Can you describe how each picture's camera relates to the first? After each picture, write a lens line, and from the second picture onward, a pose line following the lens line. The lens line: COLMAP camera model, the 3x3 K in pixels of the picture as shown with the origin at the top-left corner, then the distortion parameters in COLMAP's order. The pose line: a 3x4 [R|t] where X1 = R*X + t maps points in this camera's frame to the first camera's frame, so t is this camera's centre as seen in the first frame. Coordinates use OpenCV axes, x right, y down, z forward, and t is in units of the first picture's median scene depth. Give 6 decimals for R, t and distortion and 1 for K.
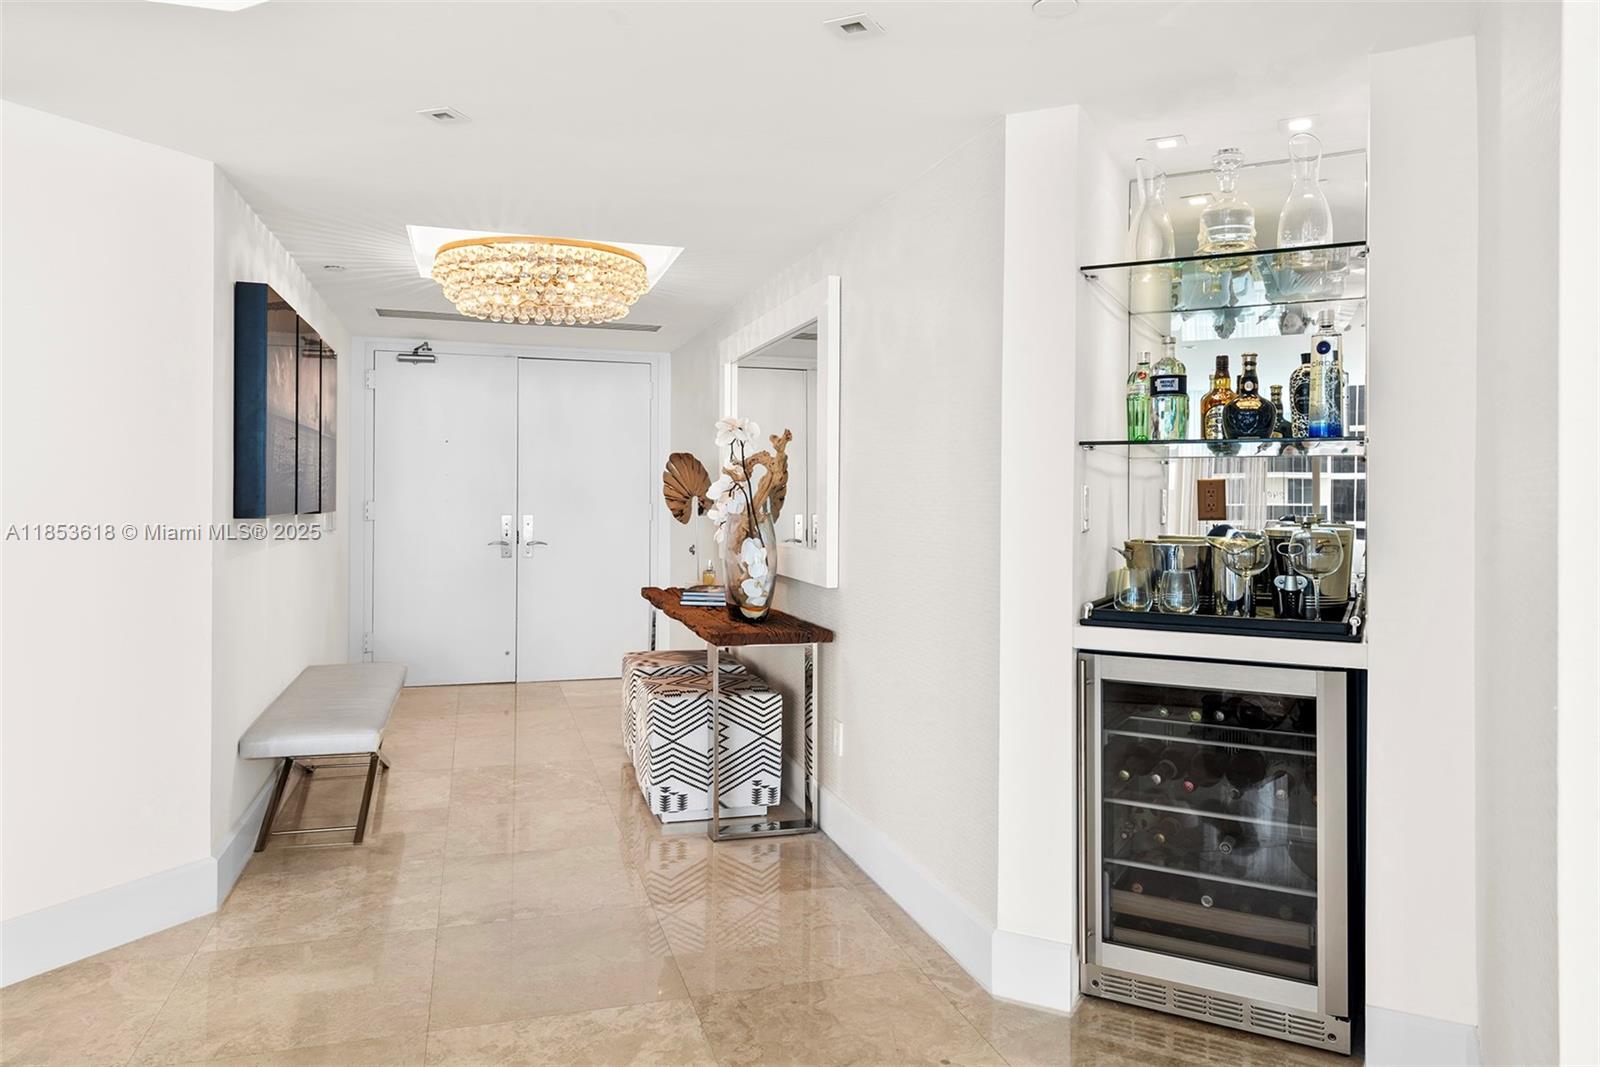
lens RADIAL K [[1062.2, 0, 796.2], [0, 1062.2, 486.9], [0, 0, 1]] dist [0.007556, 0.001450]
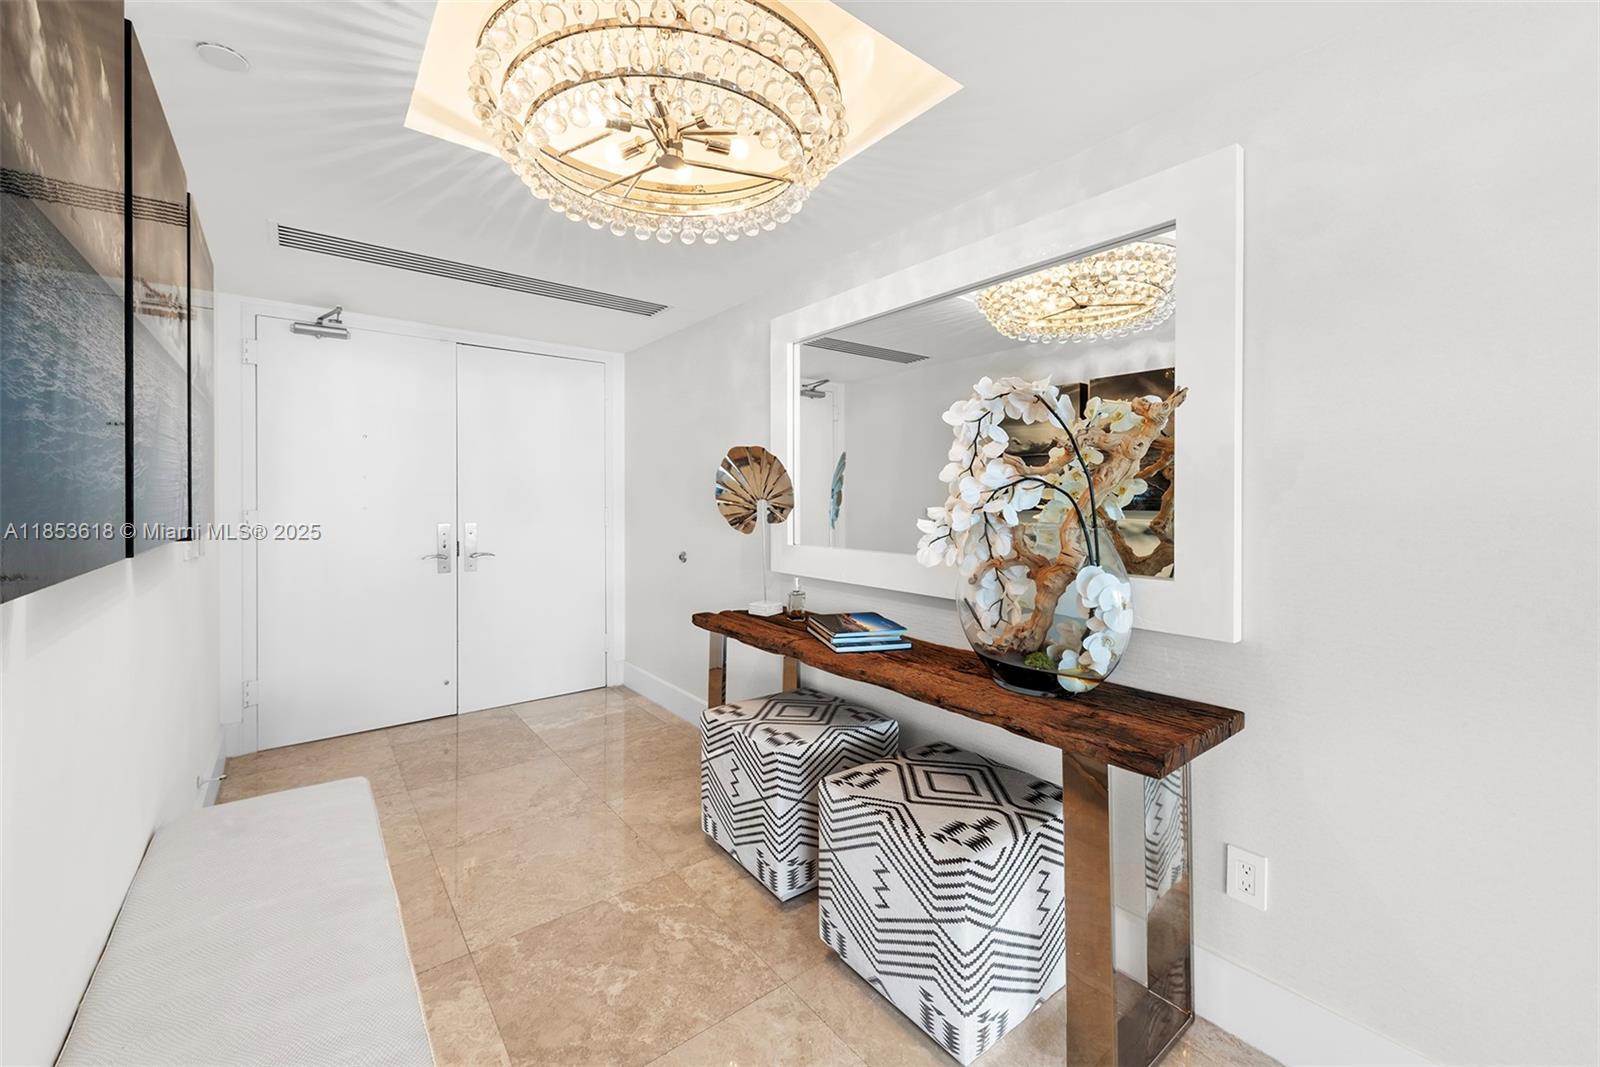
lens RADIAL K [[642.7, 0, 800.2], [0, 642.7, 495.2], [0, 0, 1]] dist [0.001820, 0.000204]
pose [[0.932058, -0.004189, 0.362285, -0.243494], [0.003036, 0.999988, 0.003754, 0.003378], [-0.362297, -0.002399, 0.932060, 0.516290]]
